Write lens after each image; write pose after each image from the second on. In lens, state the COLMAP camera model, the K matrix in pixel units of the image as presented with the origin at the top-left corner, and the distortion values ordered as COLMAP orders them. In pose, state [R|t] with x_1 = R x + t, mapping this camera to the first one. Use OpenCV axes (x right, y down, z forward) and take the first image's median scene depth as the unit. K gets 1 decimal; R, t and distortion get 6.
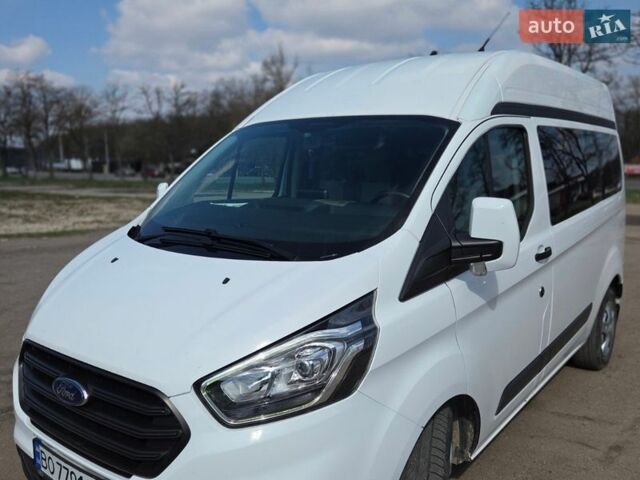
lens RADIAL K [[567.5, 0, 316.4], [0, 567.5, 241.1], [0, 0, 1]] dist [0.062076, -0.008815]
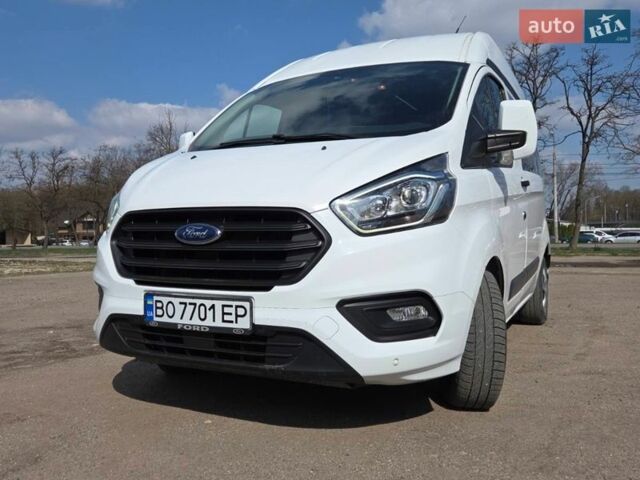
lens RADIAL K [[567.5, 0, 324.3], [0, 567.5, 238.1], [0, 0, 1]] dist [0.062076, -0.008815]
pose [[0.977143, -0.001568, 0.212576, -0.319529], [0.029839, 0.991085, -0.129849, 0.318425], [-0.210477, 0.133224, 0.968479, -0.097502]]
